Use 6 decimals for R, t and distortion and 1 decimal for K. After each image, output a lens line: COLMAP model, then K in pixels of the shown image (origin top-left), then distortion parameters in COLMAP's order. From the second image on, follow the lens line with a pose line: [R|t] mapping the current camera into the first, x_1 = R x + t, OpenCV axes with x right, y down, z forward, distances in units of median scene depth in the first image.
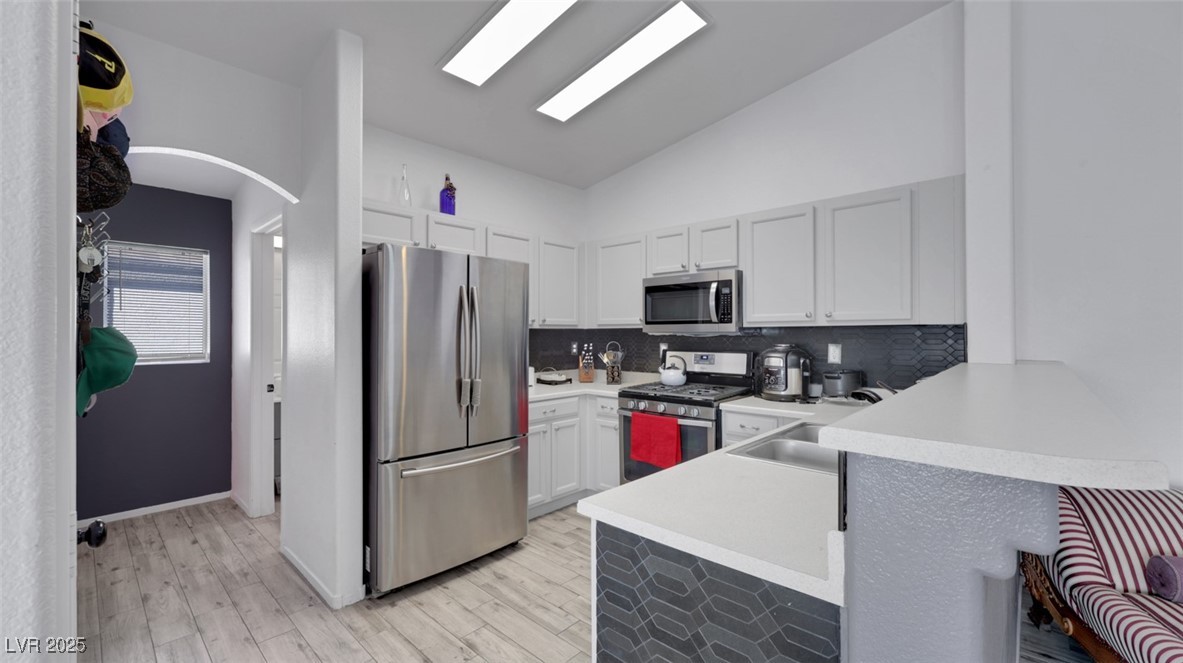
lens RADIAL K [[487.5, 0, 592.7], [0, 487.5, 332.6], [0, 0, 1]] dist [-0.001355, -0.000076]
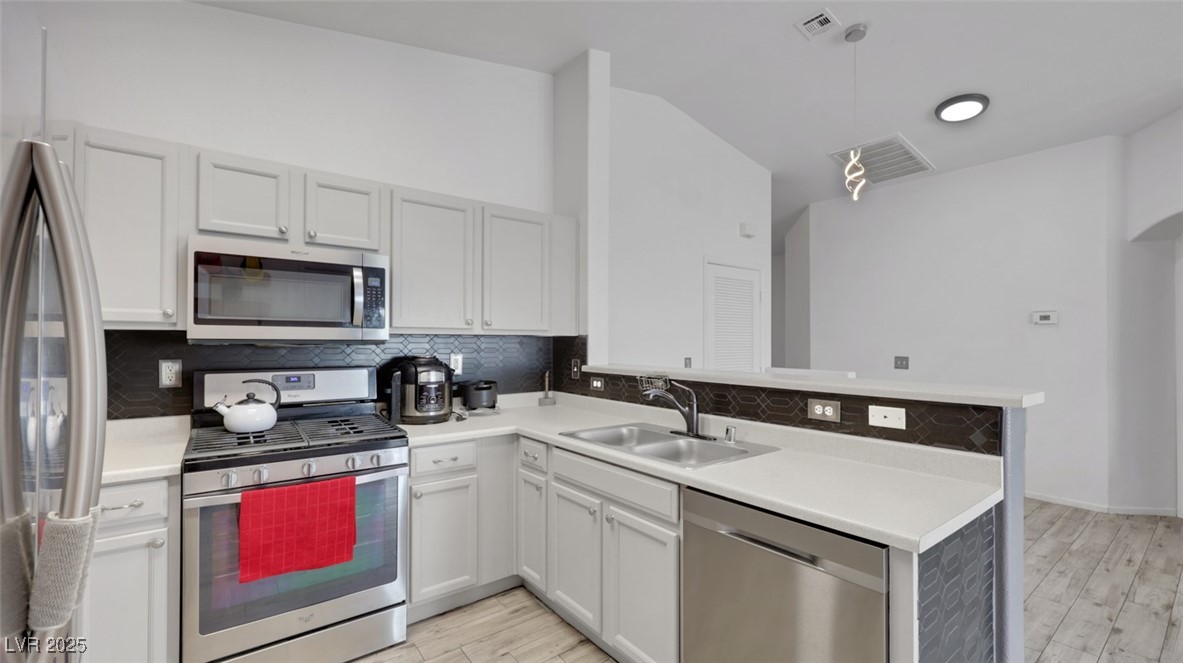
lens RADIAL K [[487.5, 0, 591.9], [0, 487.5, 338.0], [0, 0, 1]] dist [-0.001355, -0.000076]
pose [[0.173417, 0.009858, 0.984799, -0.344546], [-0.007099, 0.999936, -0.008759, -0.000493], [-0.984823, -0.005473, 0.173476, 0.511654]]
